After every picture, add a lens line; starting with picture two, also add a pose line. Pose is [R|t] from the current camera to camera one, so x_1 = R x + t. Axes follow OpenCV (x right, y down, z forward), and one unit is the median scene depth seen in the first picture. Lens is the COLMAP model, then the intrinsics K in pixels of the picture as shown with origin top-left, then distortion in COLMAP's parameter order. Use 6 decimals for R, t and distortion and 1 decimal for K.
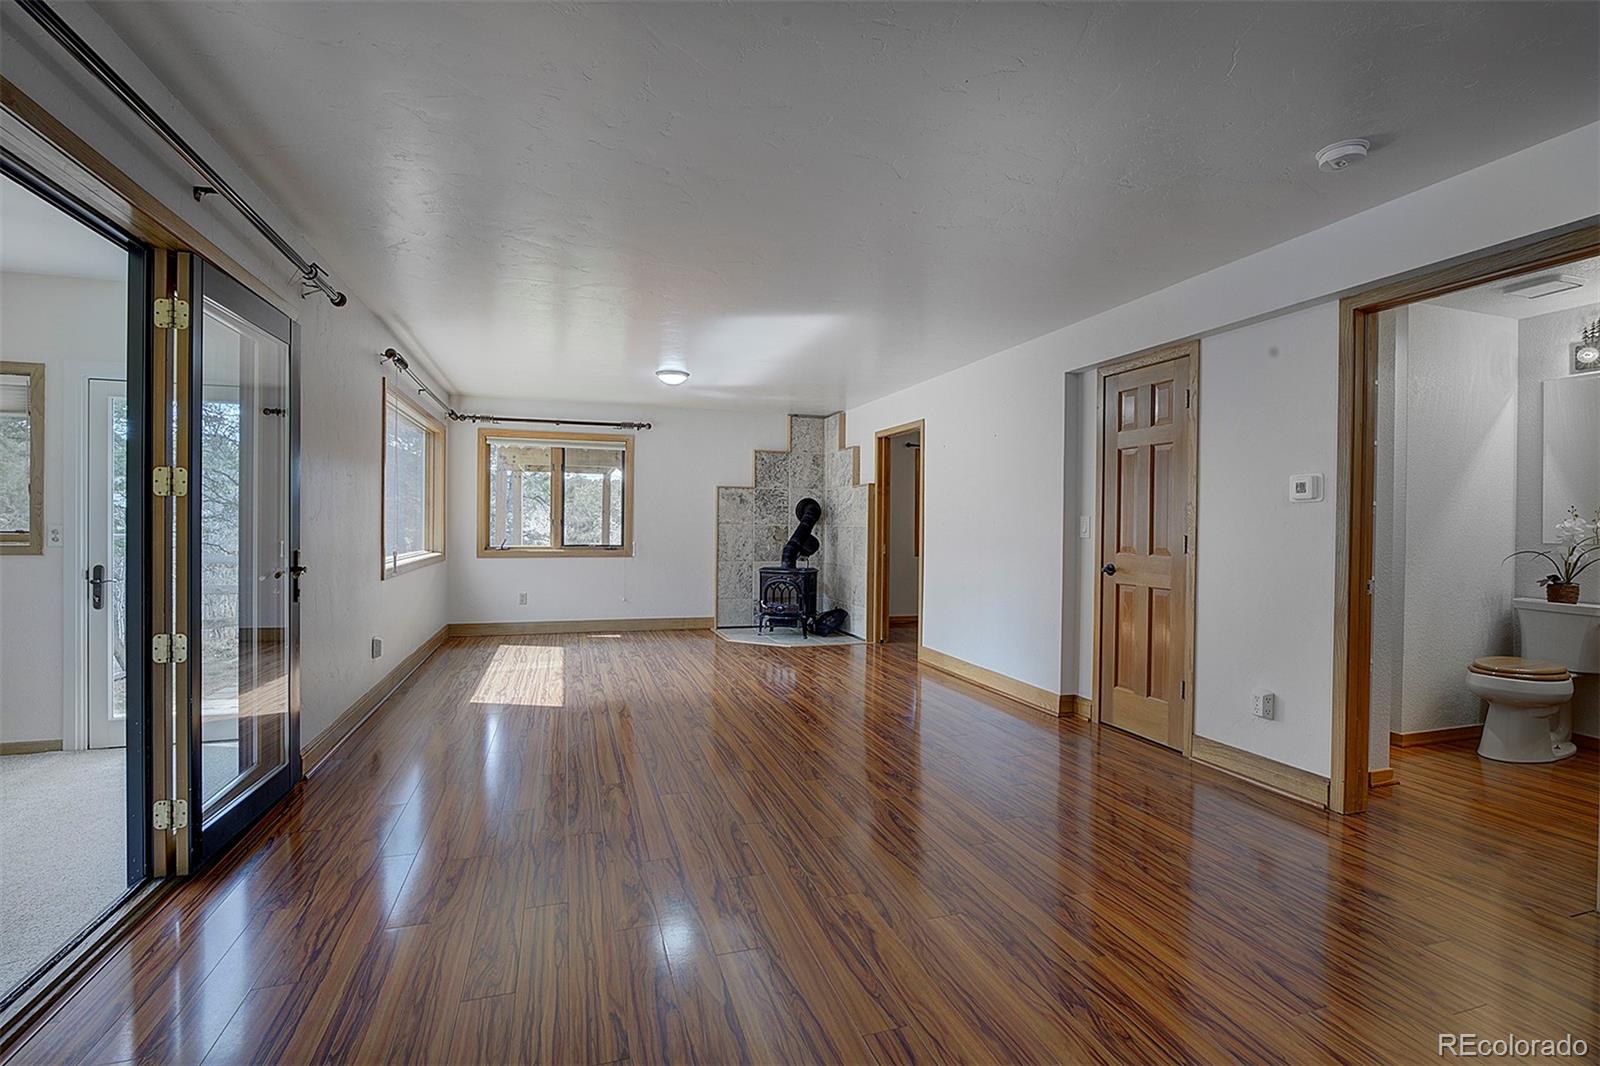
lens RADIAL K [[743.5, 0, 800.9], [0, 743.5, 527.3], [0, 0, 1]] dist [-0.003763, 0.001104]
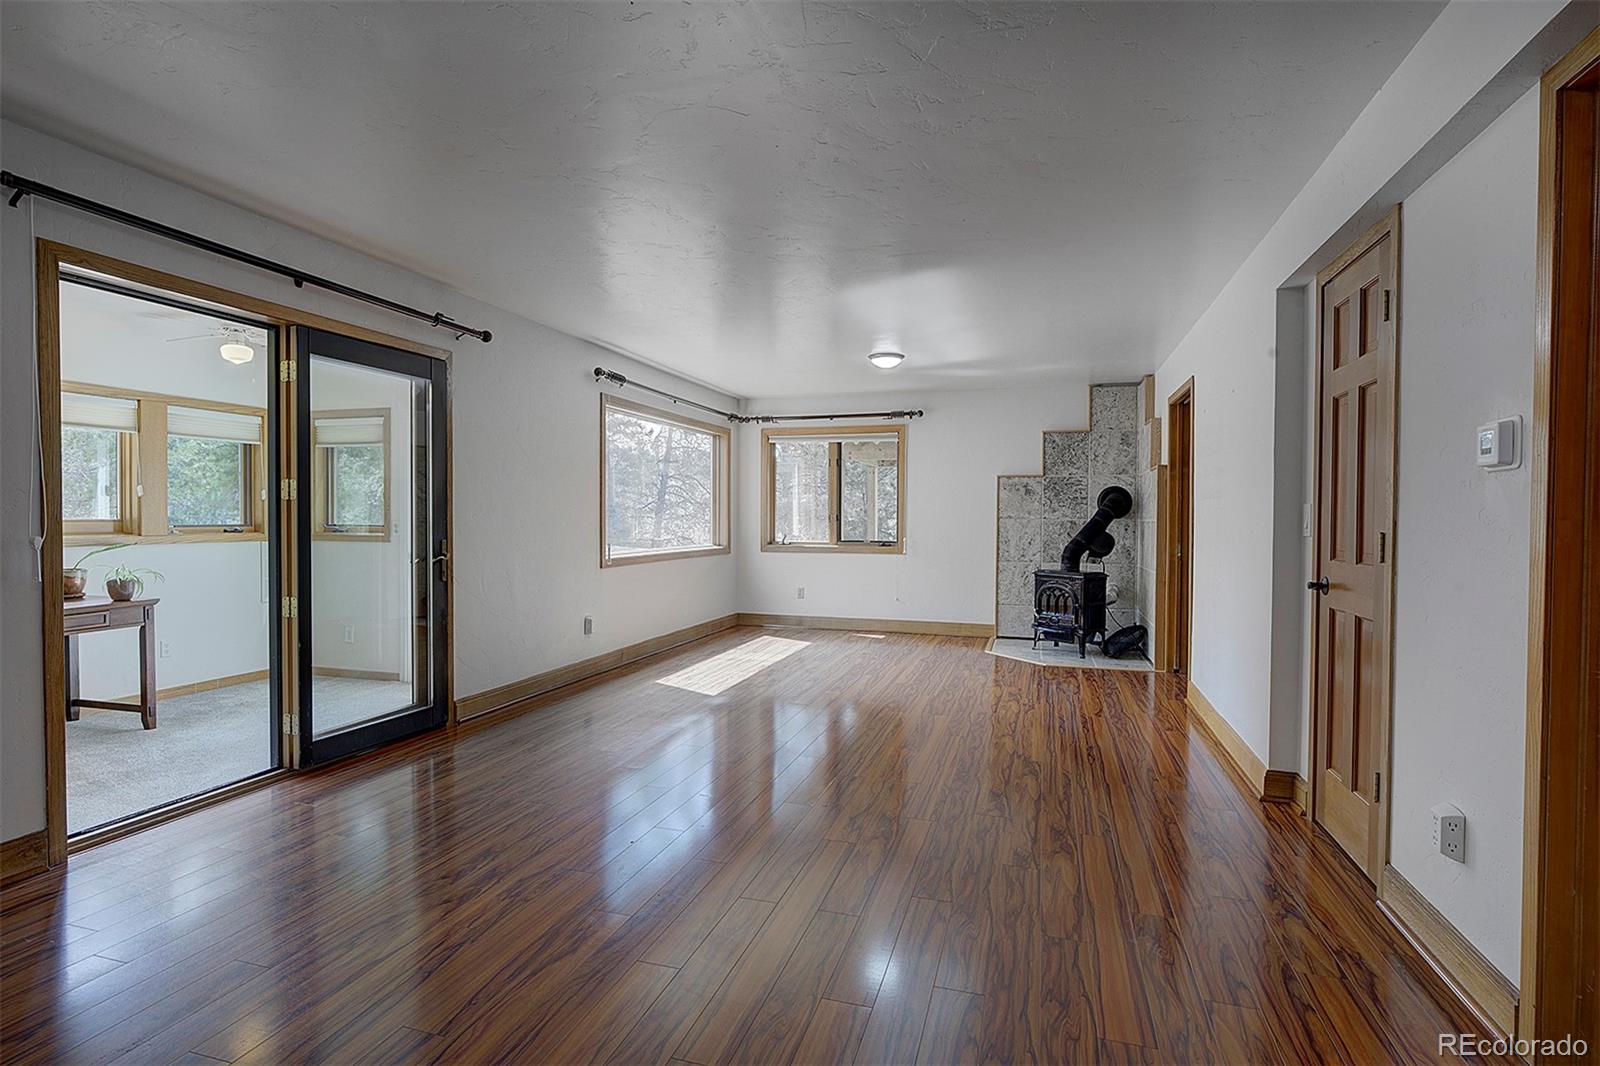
lens RADIAL K [[803.7, 0, 801.8], [0, 803.7, 523.9], [0, 0, 1]] dist [-0.000071, -0.001214]
pose [[0.816503, -0.000551, -0.577340, 0.262373], [0.000629, 1.000000, -0.000065, 0.001808], [0.577340, -0.000310, 0.816504, 0.099573]]
